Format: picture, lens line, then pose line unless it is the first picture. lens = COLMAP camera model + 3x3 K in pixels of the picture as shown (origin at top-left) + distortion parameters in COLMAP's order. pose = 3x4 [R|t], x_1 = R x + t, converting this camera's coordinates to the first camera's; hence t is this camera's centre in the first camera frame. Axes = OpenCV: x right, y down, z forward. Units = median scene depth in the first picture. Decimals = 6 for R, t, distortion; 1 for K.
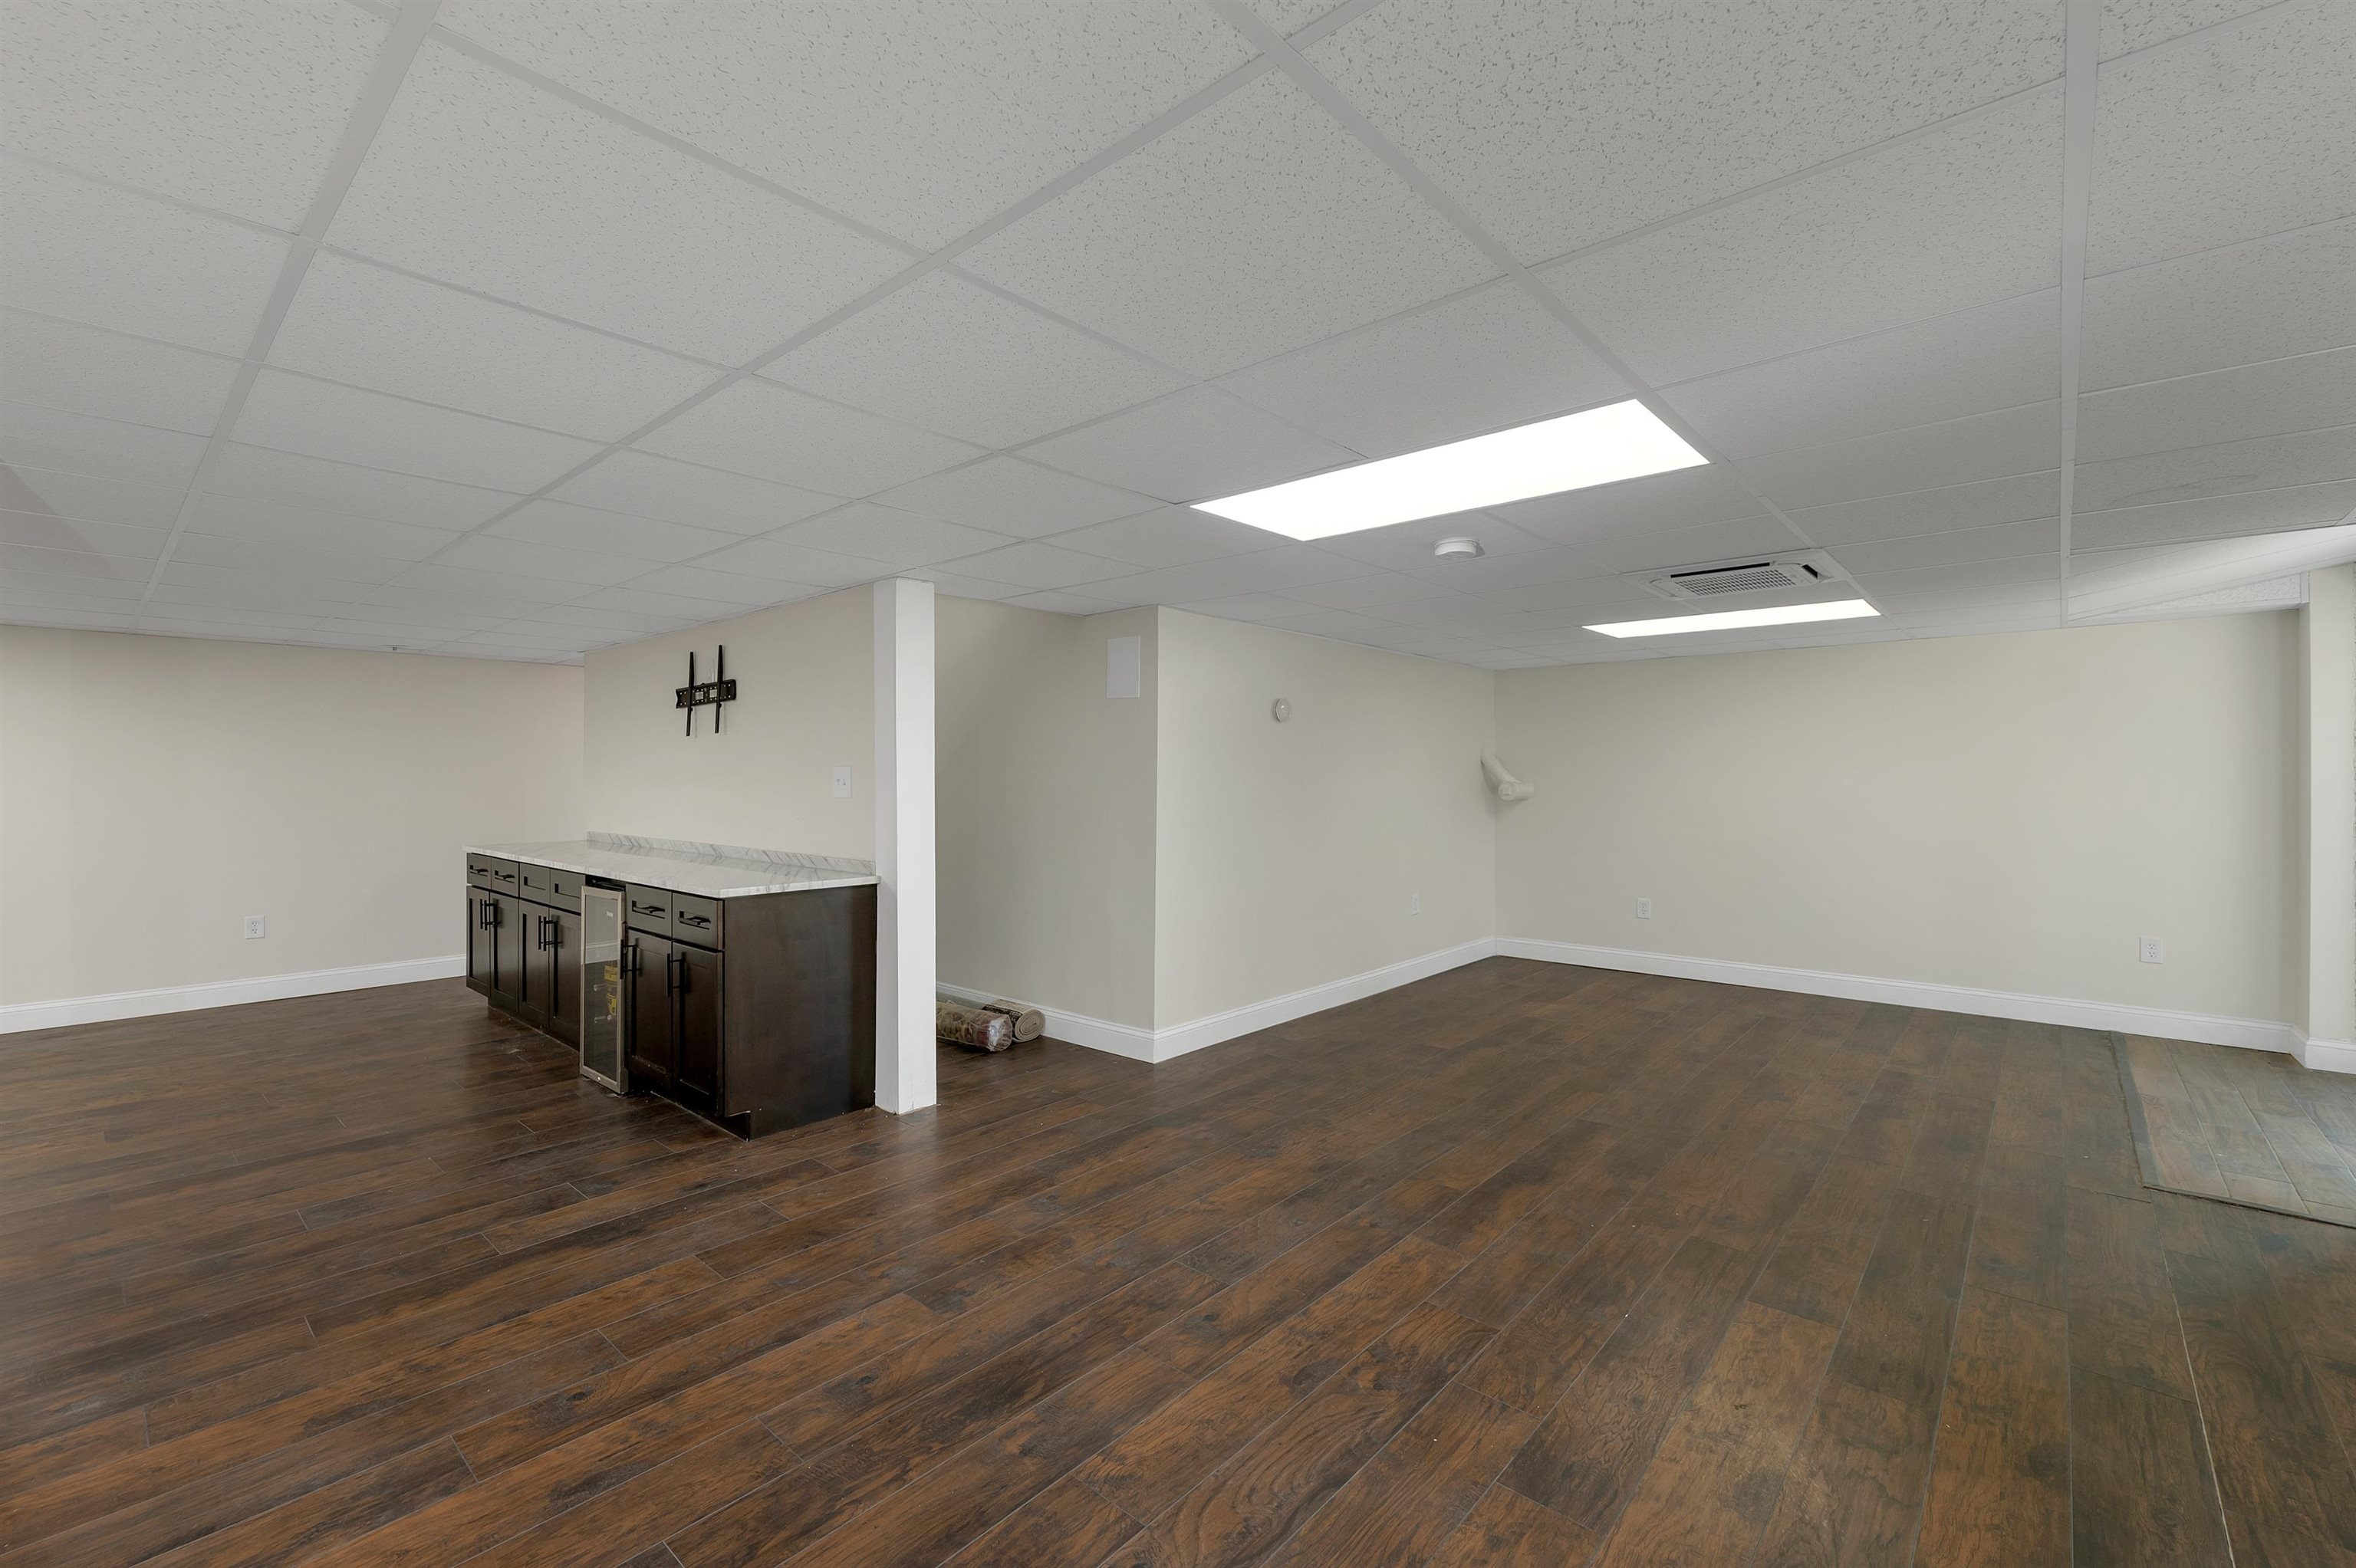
lens RADIAL K [[983.5, 0, 1164.4], [0, 983.5, 781.4], [0, 0, 1]] dist [0.001268, -0.000084]
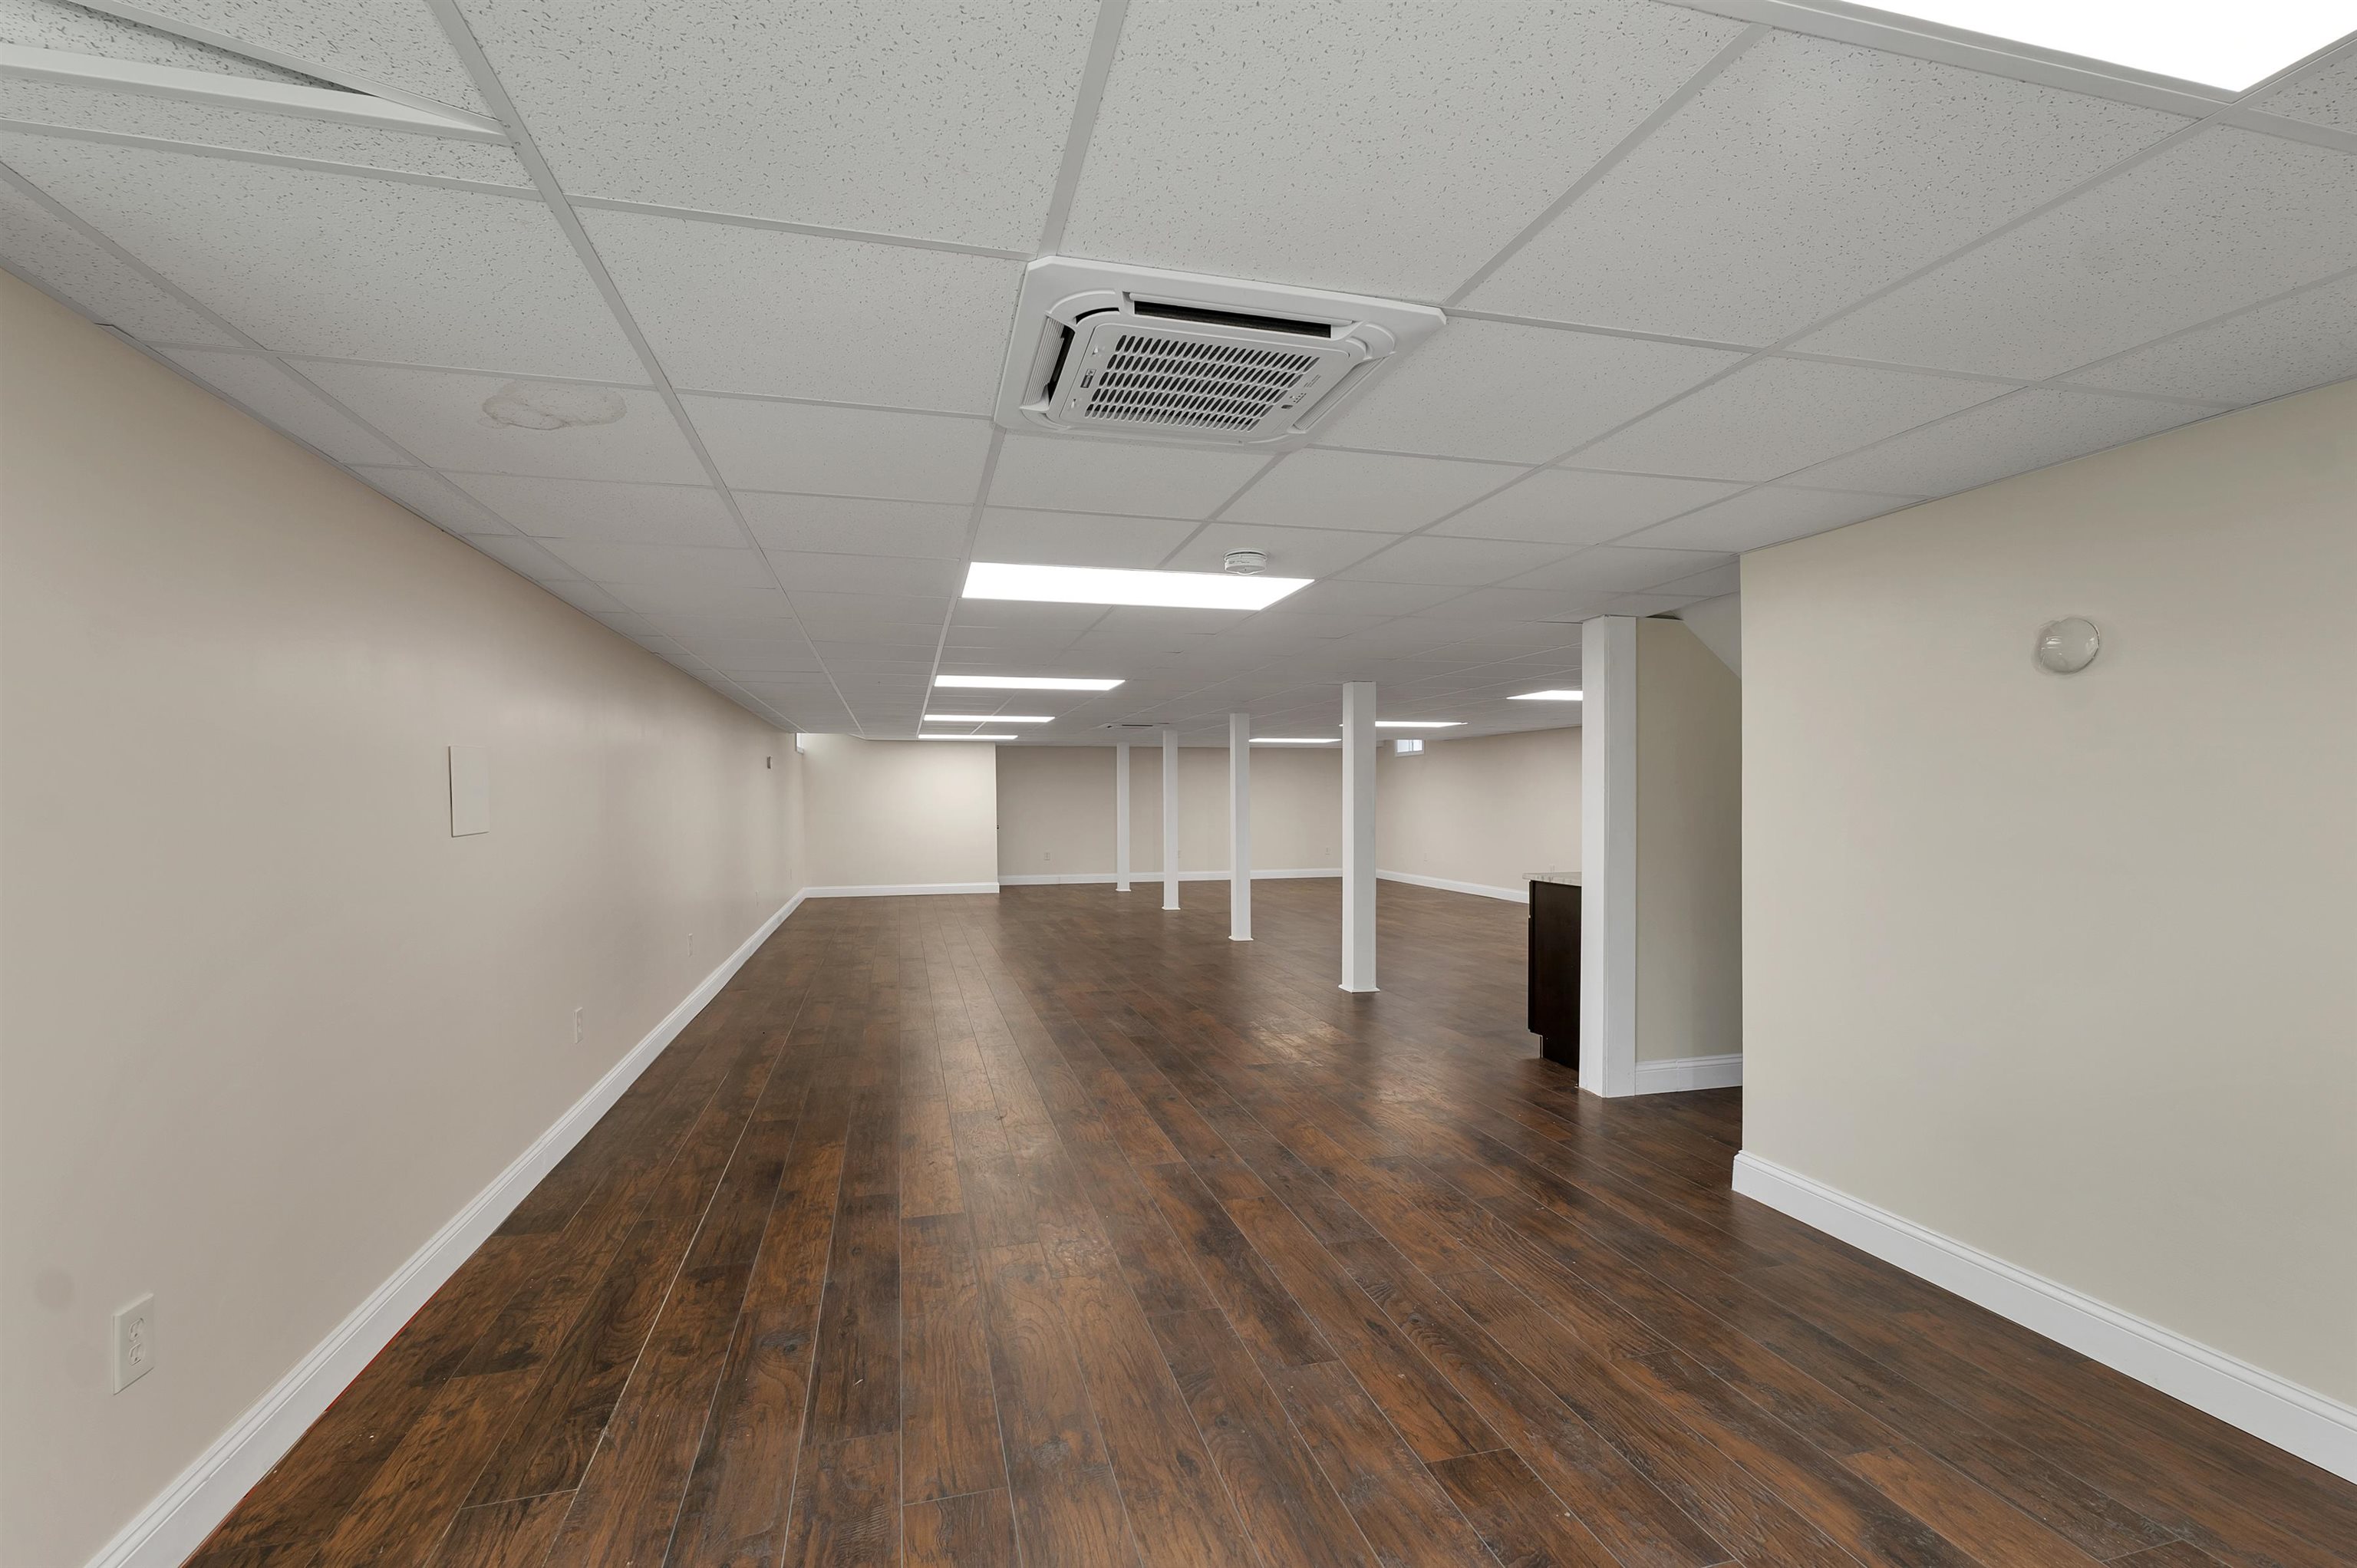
lens RADIAL K [[983.9, 0, 1164.9], [0, 983.9, 781.4], [0, 0, 1]] dist [0.001268, -0.000084]
pose [[-0.537451, -0.009801, -0.843238, 1.307743], [-0.002045, 0.999945, -0.010319, -0.012542], [0.843292, -0.003821, -0.537441, 1.627503]]
